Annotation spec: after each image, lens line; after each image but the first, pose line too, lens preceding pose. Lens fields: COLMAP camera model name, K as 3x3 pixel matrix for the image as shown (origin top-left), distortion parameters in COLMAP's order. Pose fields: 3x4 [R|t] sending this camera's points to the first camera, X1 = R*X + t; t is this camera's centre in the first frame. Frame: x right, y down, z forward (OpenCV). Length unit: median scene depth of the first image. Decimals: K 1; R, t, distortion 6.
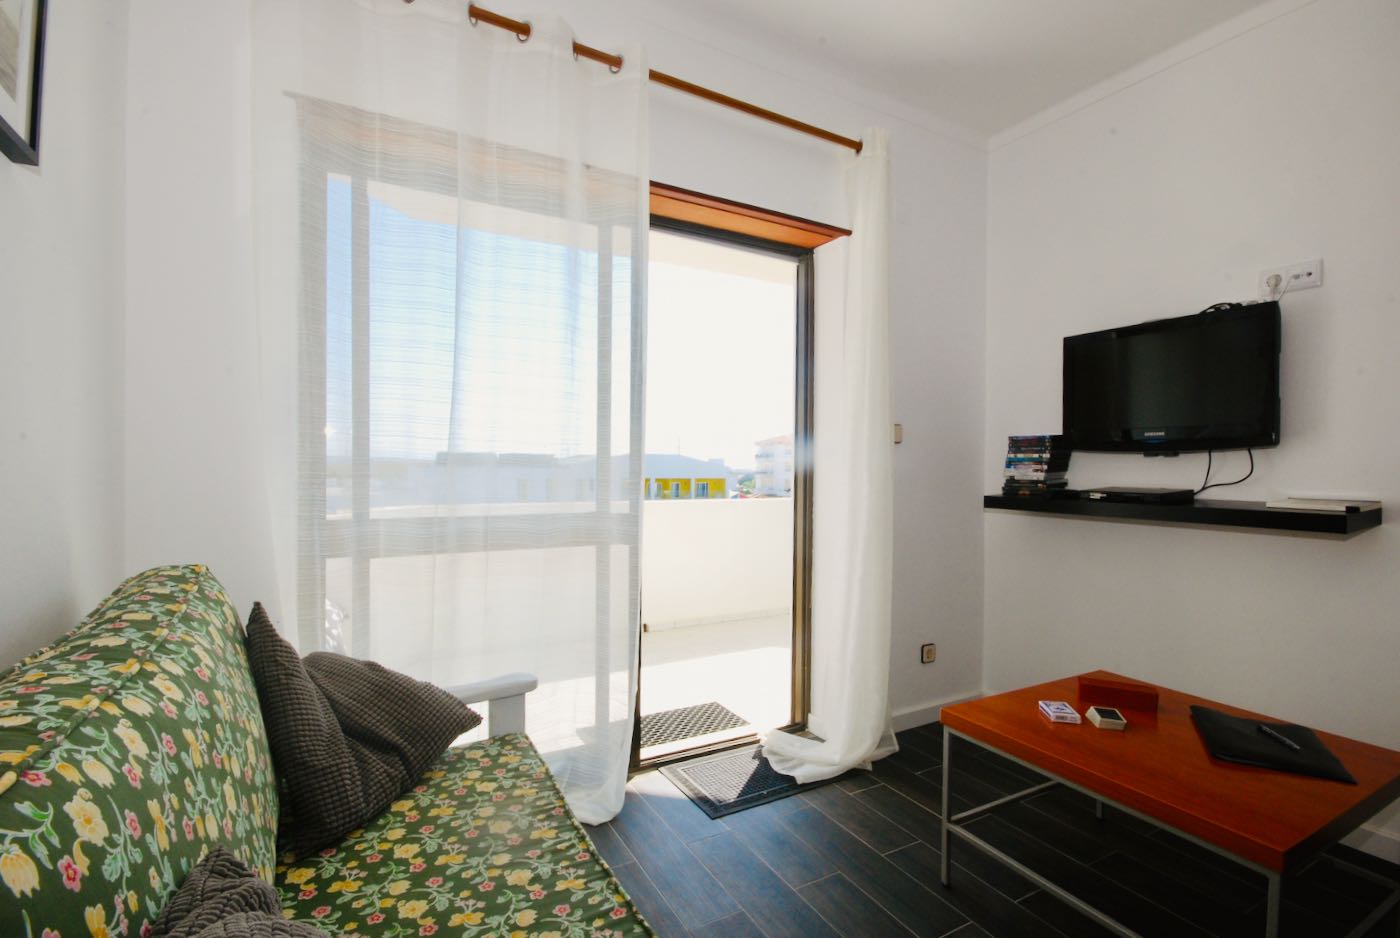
lens RADIAL K [[635.5, 0, 700.0], [0, 635.5, 469.0], [0, 0, 1]] dist [-0.000292, -0.000068]
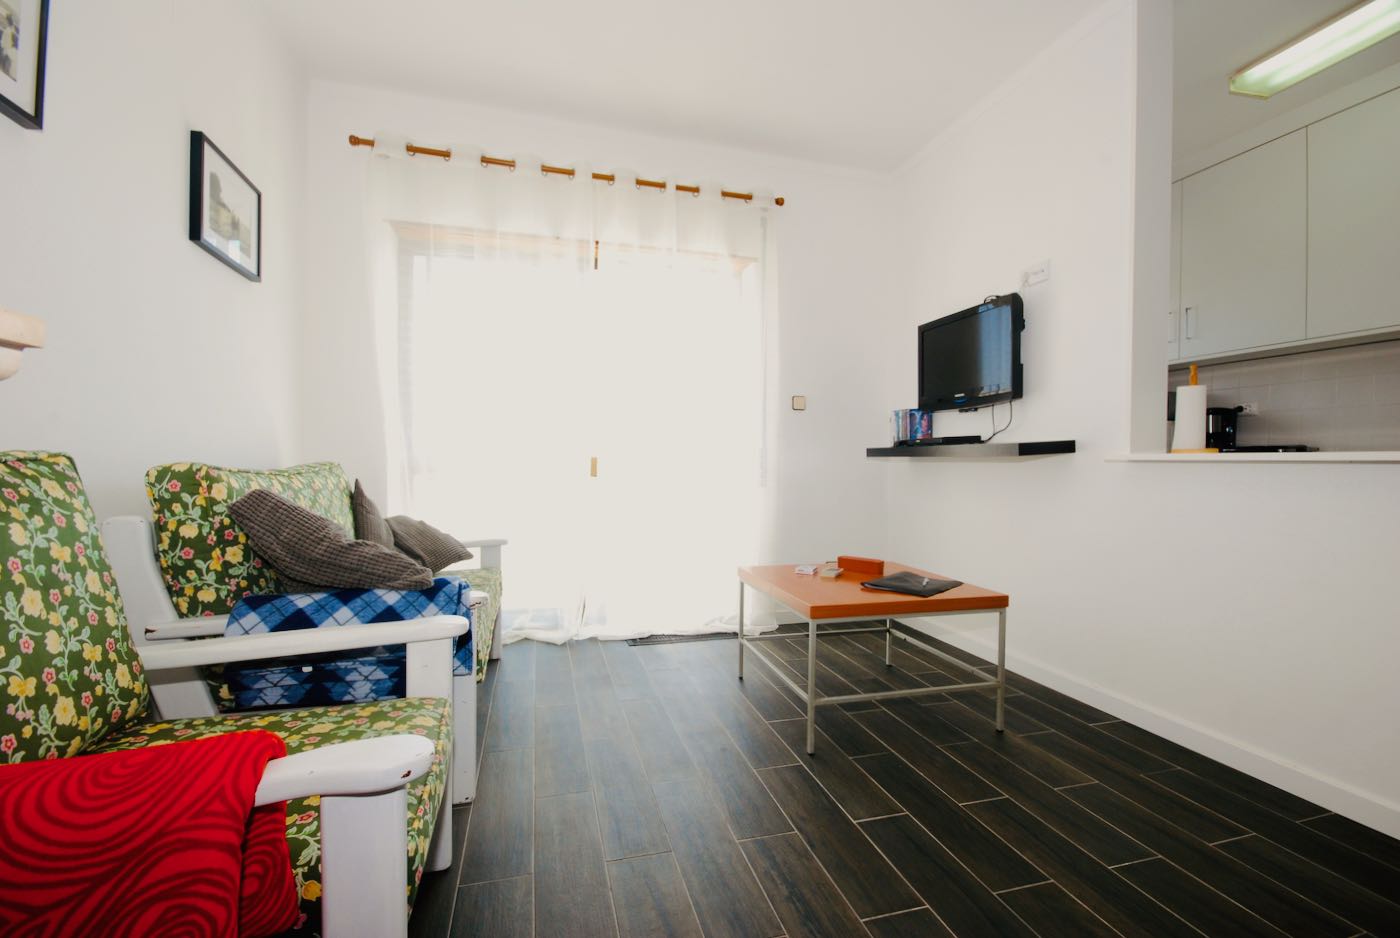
lens RADIAL K [[624.2, 0, 717.5], [0, 624.2, 473.2], [0, 0, 1]] dist [-0.001133, -0.005680]
pose [[0.973406, 0.000424, -0.229086, 0.705782], [0.000616, 0.999990, 0.004469, 0.141599], [0.229086, -0.004491, 0.973396, -0.549628]]
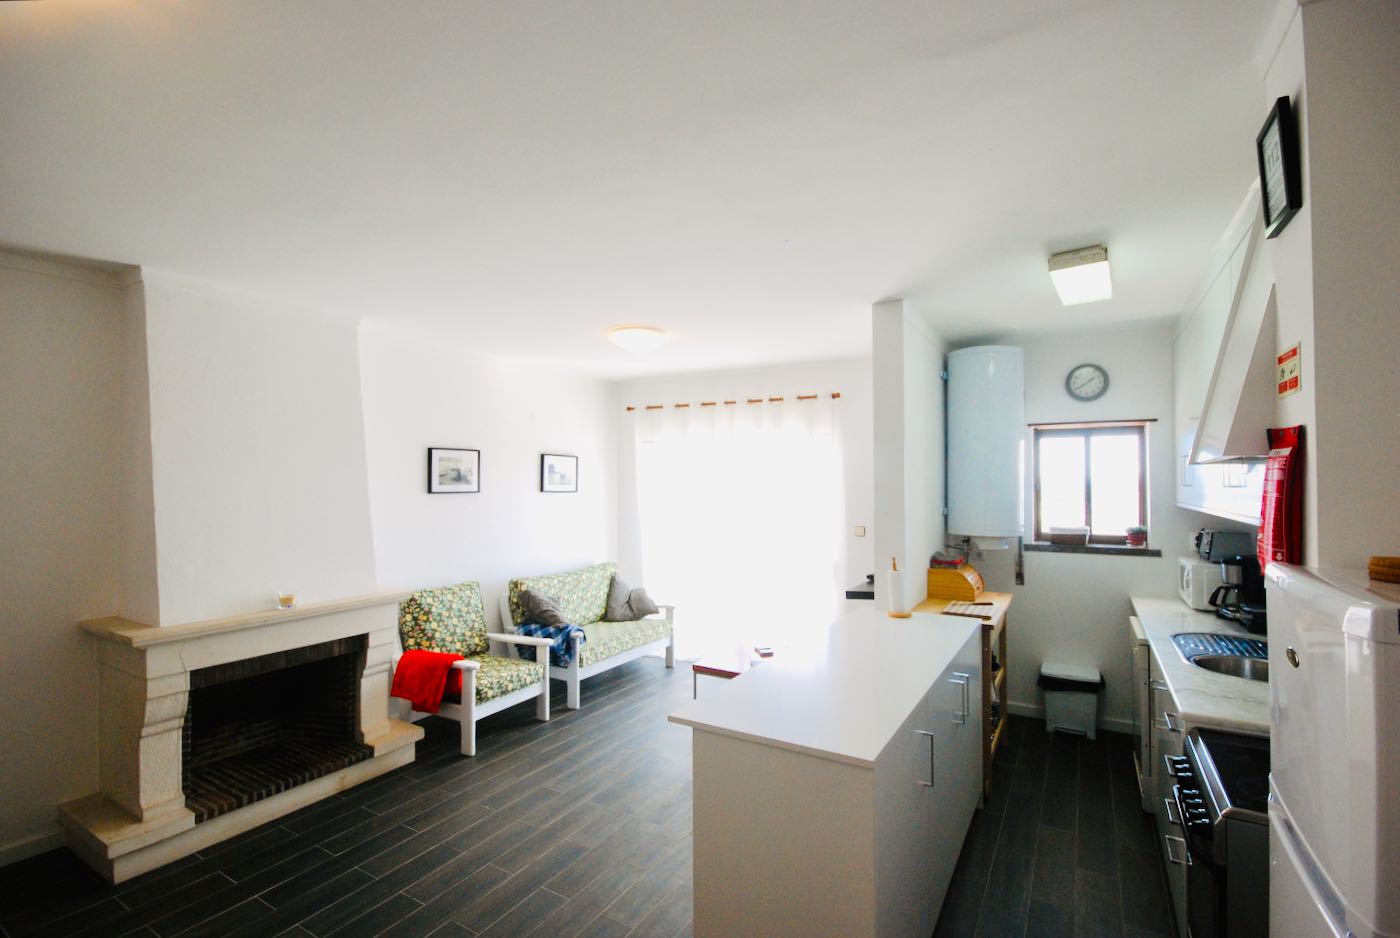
lens RADIAL K [[647.7, 0, 700.0], [0, 647.7, 469.0], [0, 0, 1]] dist [-0.001372, 0.000684]
pose [[0.489522, -0.030871, -0.871444, 2.878771], [0.000296, 0.999379, -0.035237, -0.283242], [0.871991, 0.016991, 0.489227, -0.600732]]
